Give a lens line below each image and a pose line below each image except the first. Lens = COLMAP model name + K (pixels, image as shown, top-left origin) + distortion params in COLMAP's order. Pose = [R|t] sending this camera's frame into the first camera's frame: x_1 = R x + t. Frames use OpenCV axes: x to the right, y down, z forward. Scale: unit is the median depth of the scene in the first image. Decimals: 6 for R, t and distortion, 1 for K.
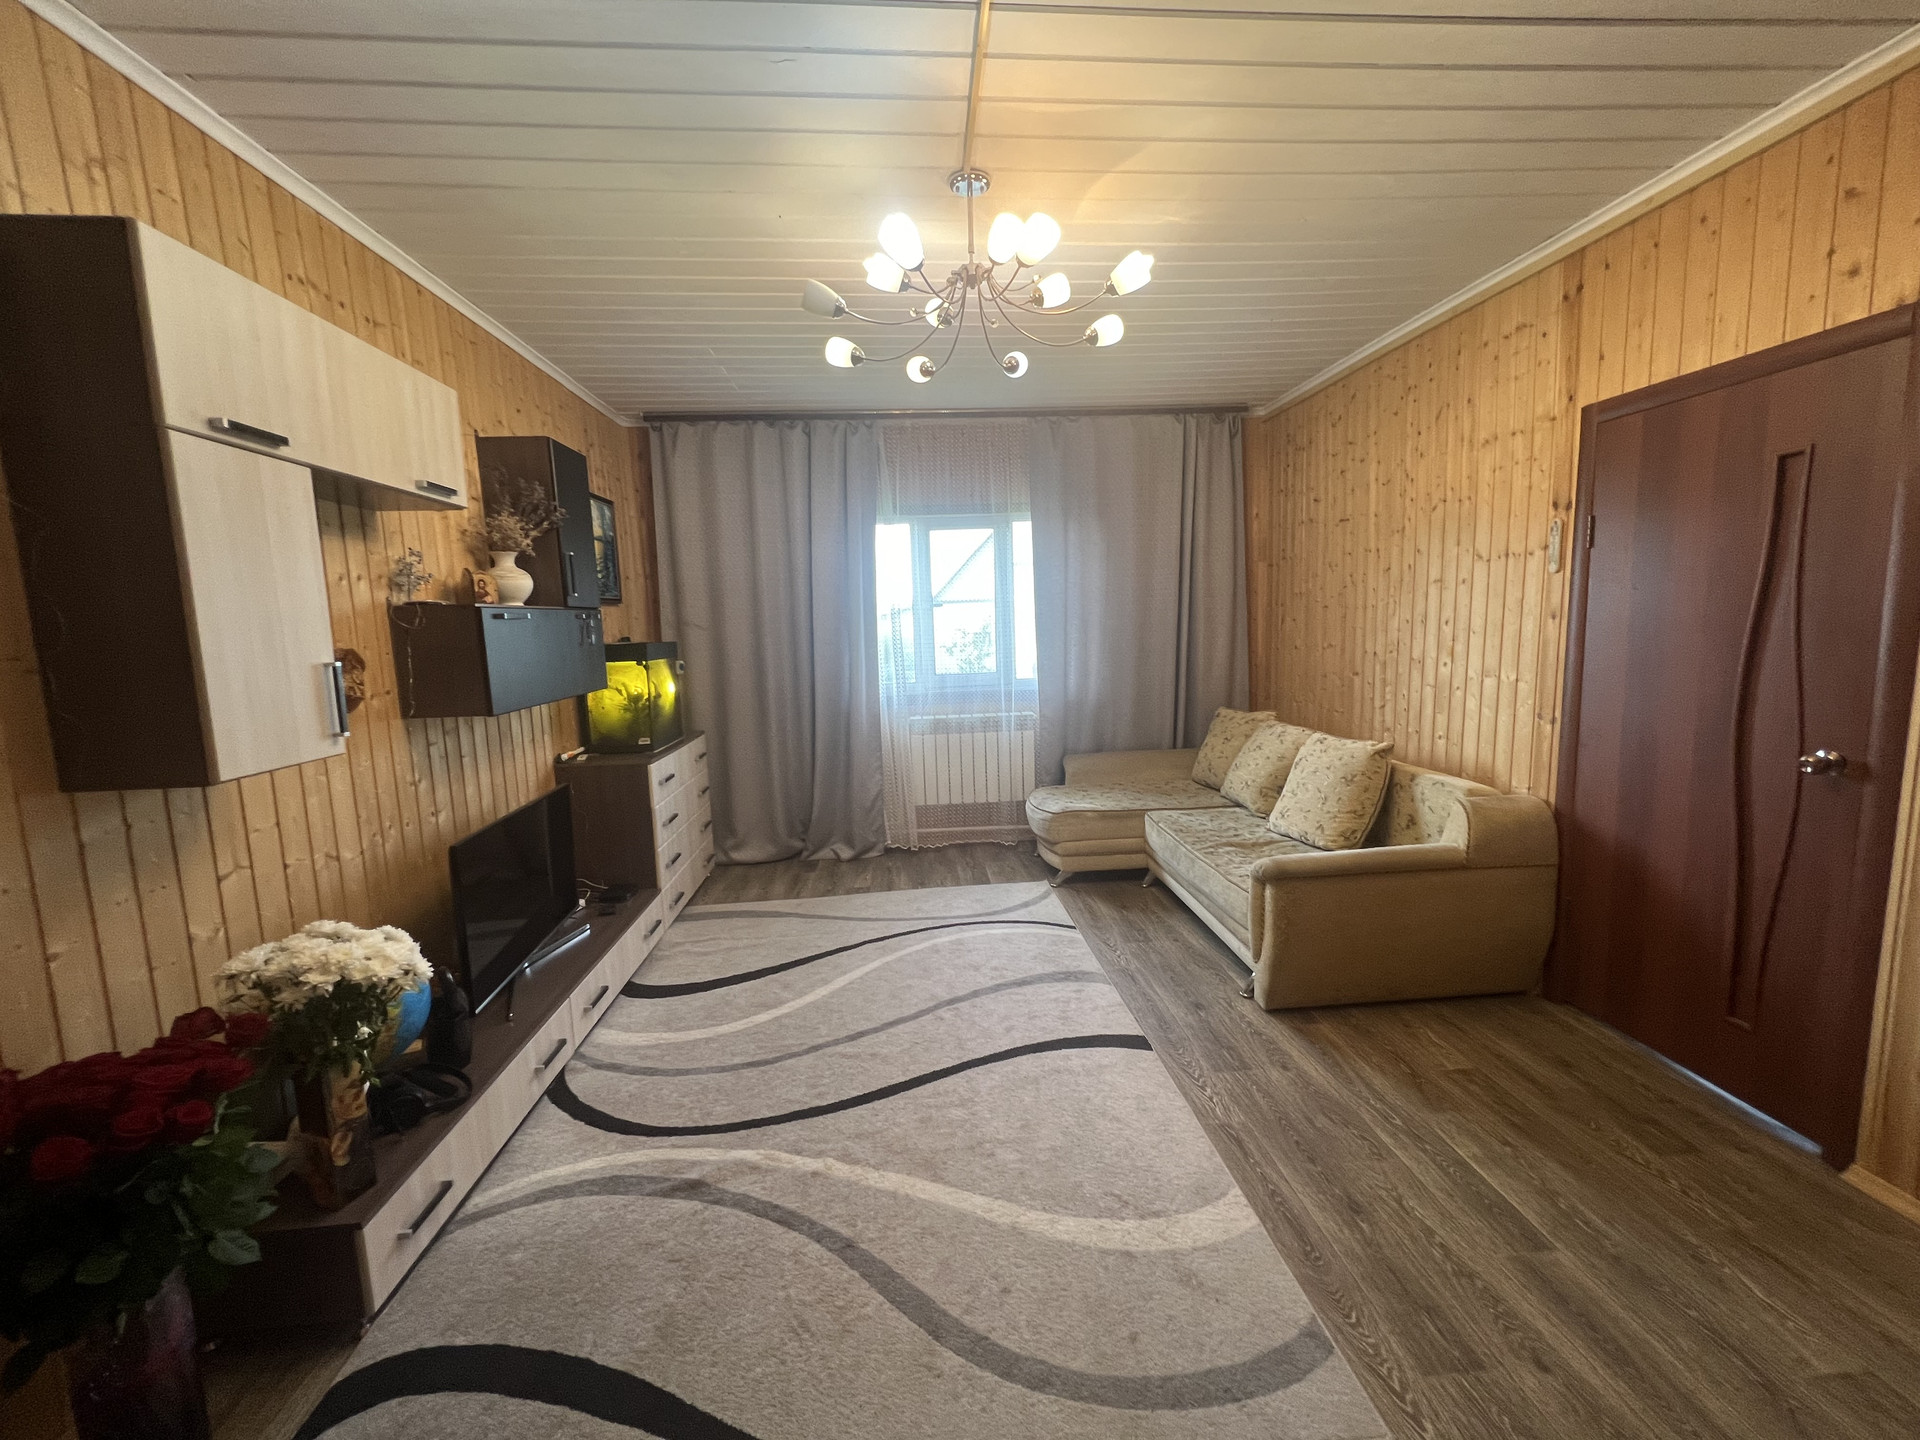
lens RADIAL K [[773.0, 0, 967.0], [0, 773.0, 718.6], [0, 0, 1]] dist [-0.001061, 0.000009]
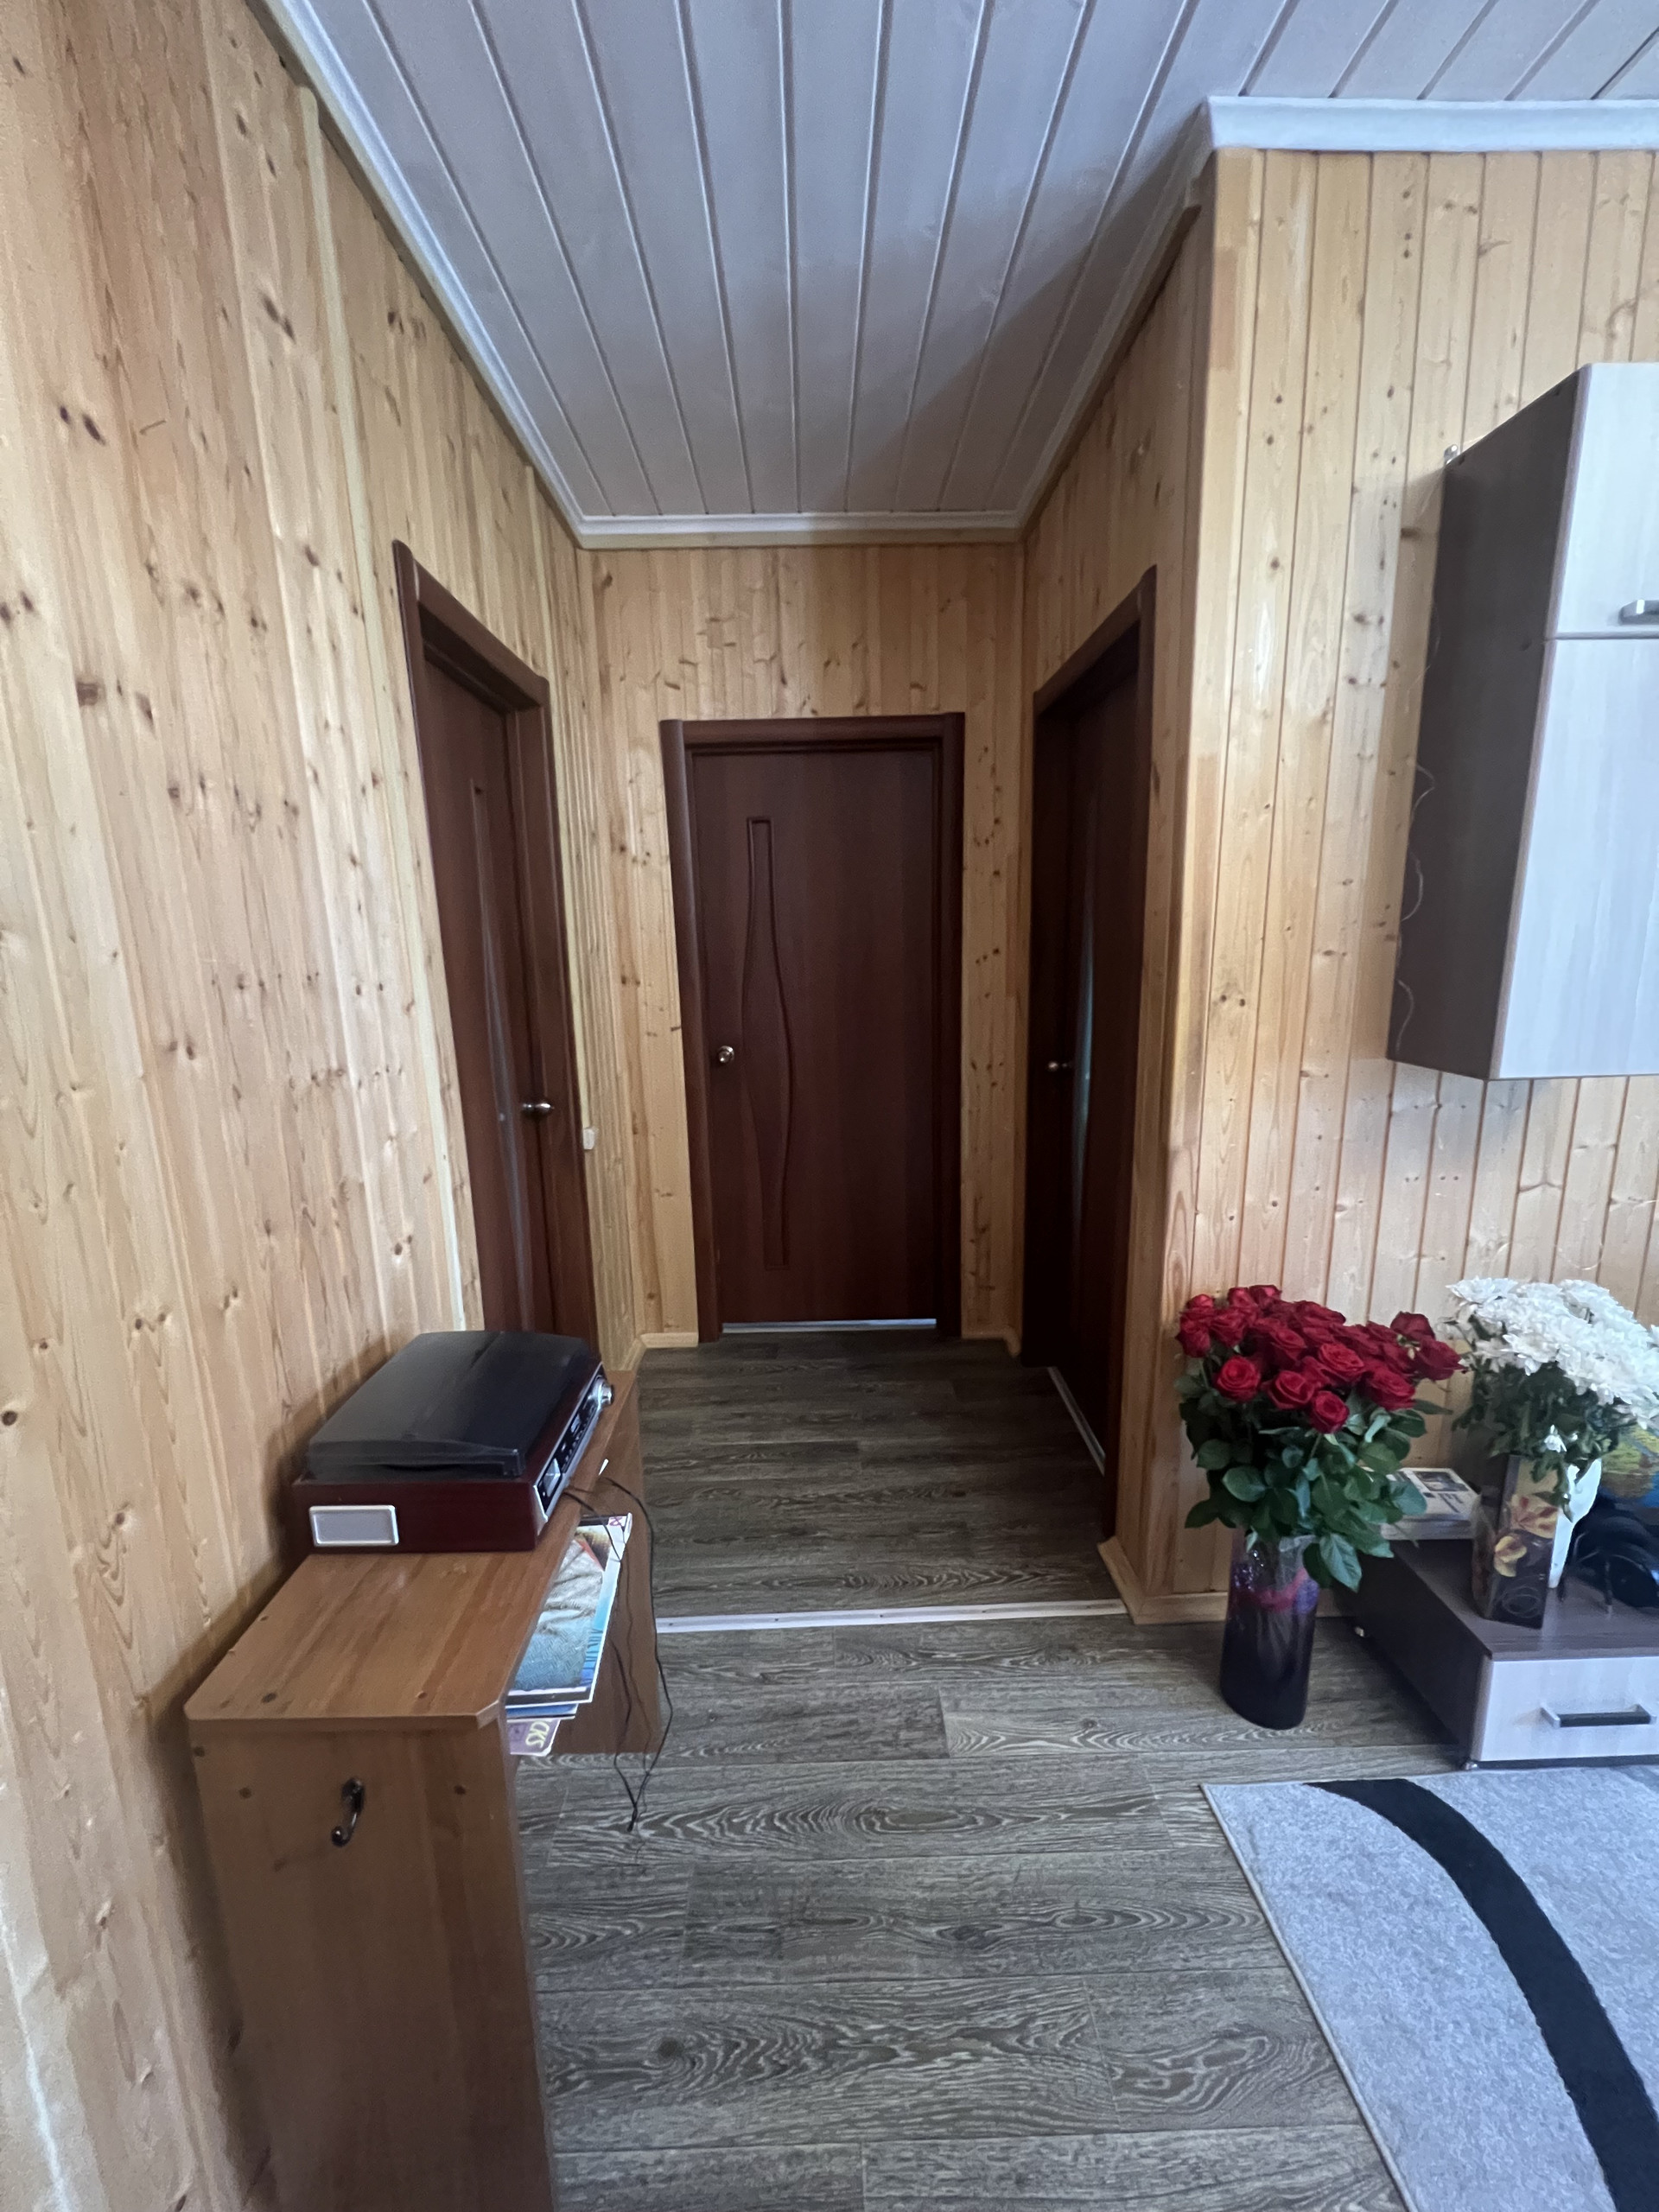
lens RADIAL K [[885.5, 0, 829.5], [0, 885.5, 1106.0], [0, 0, 1]] dist [-0.000633, -0.000003]
pose [[-0.069155, 0.221222, -0.972768, 0.026667], [-0.098737, 0.968797, 0.227338, -0.034418], [0.992708, 0.111770, -0.045154, 0.308674]]
